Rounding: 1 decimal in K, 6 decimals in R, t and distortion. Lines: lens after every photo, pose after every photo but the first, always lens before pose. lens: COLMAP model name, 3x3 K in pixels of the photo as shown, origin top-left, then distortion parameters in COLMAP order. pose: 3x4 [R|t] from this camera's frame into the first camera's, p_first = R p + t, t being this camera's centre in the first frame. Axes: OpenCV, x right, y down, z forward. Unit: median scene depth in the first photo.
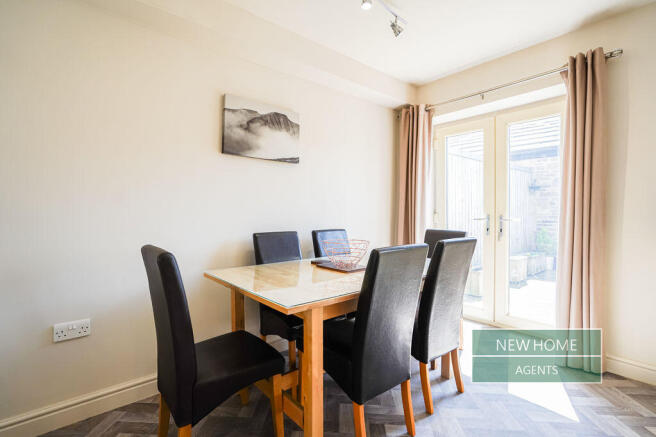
lens RADIAL K [[313.6, 0, 329.4], [0, 313.6, 213.8], [0, 0, 1]] dist [-0.022265, -0.000032]
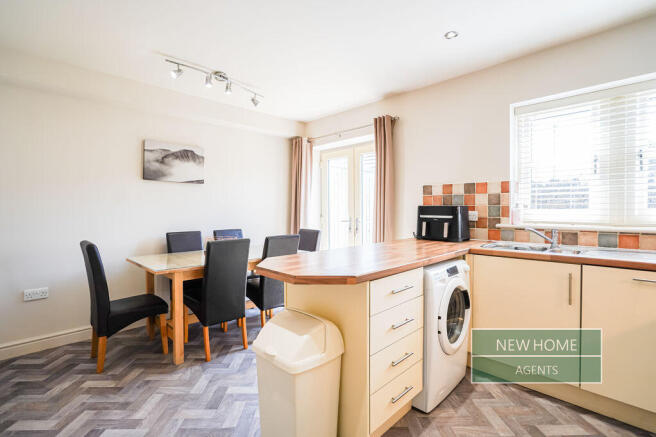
lens RADIAL K [[307.7, 0, 323.4], [0, 307.7, 212.7], [0, 0, 1]] dist [-0.000835, 0.000660]
pose [[0.997438, -0.002586, 0.071485, 0.393946], [0.001942, 0.999957, 0.009071, -0.044796], [-0.071506, -0.008908, 0.997400, -0.508314]]
